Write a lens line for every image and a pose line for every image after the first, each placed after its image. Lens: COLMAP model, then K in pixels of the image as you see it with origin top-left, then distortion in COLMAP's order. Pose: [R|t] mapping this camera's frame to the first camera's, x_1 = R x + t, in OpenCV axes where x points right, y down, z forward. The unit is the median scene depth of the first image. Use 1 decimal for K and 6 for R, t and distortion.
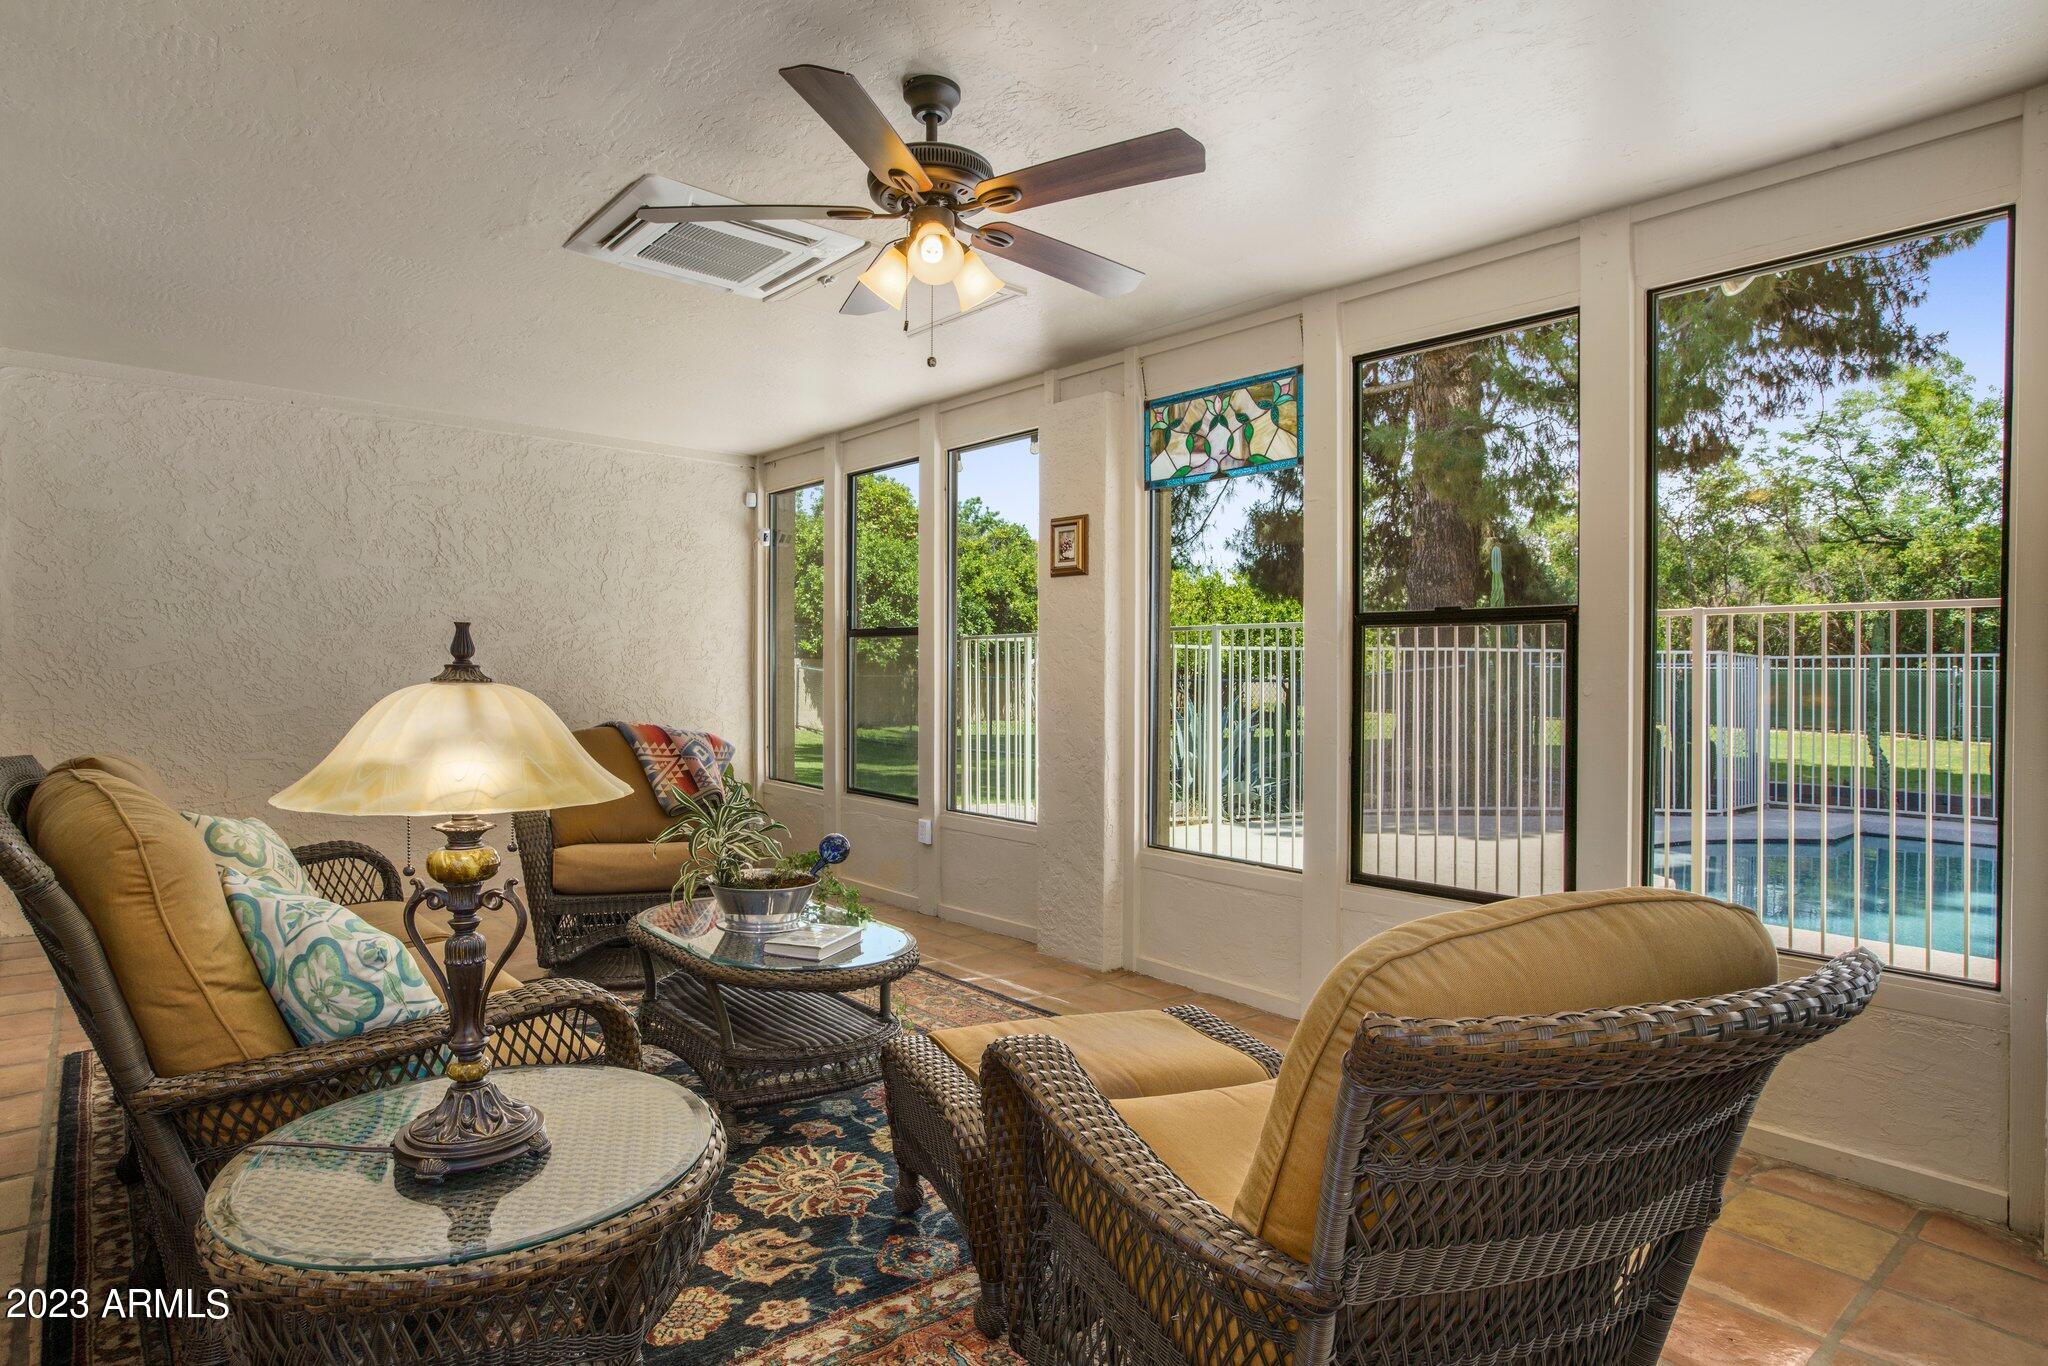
lens RADIAL K [[1122.2, 0, 1021.9], [0, 1122.2, 676.8], [0, 0, 1]] dist [0.008095, 0.000801]
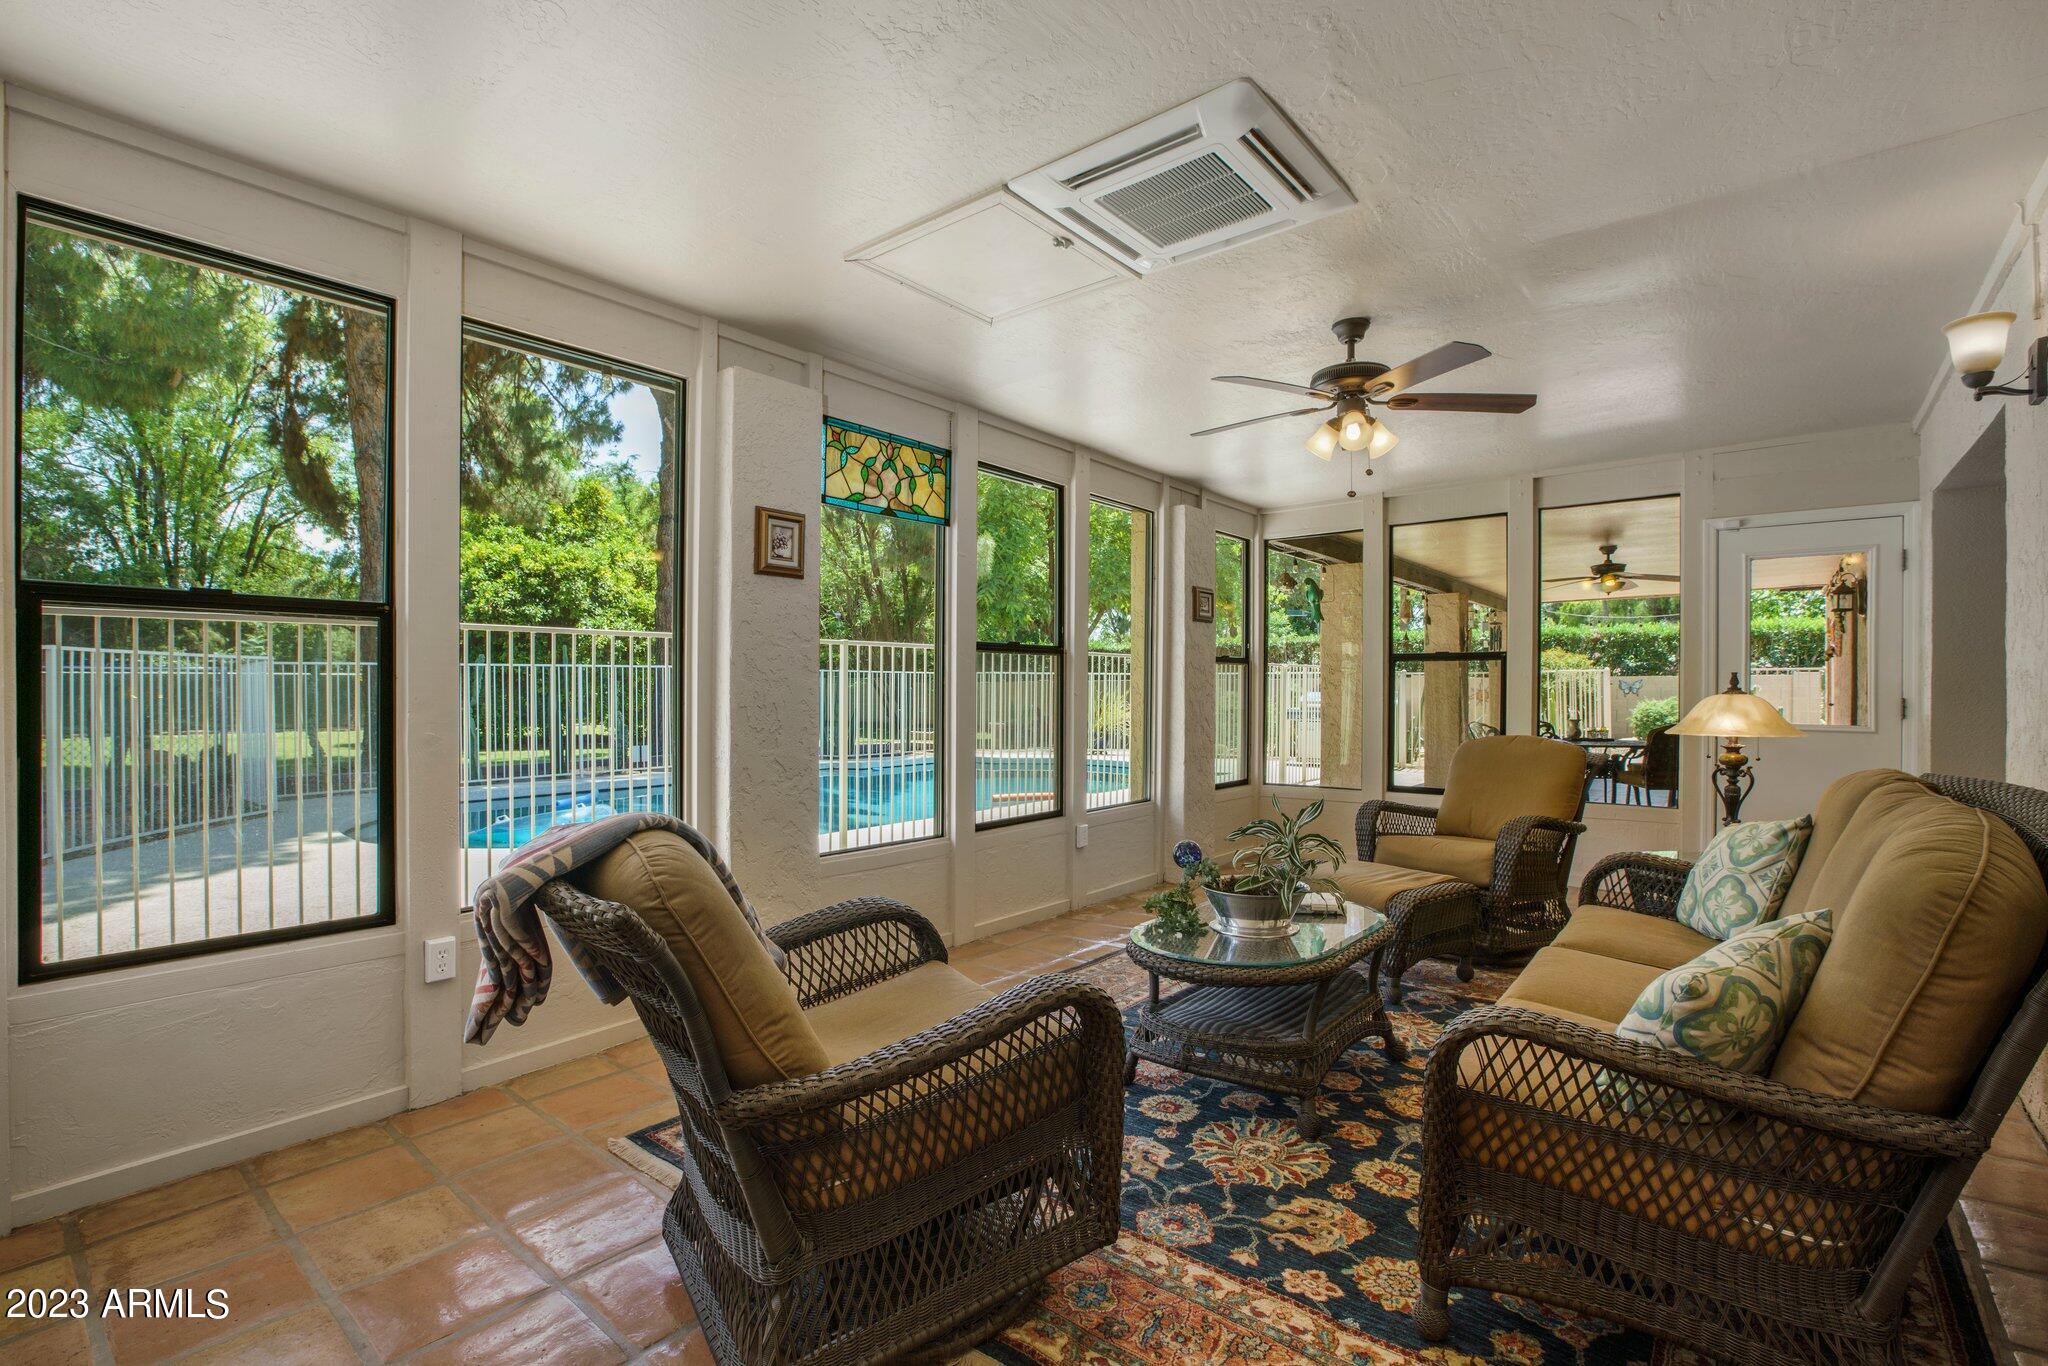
lens RADIAL K [[933.8, 0, 1020.7], [0, 933.8, 688.6], [0, 0, 1]] dist [-0.003582, 0.000076]
pose [[-0.195130, -0.014886, 0.980664, -0.720933], [-0.000361, 0.999886, 0.015106, -0.012985], [-0.980777, 0.002594, -0.195113, 0.964195]]
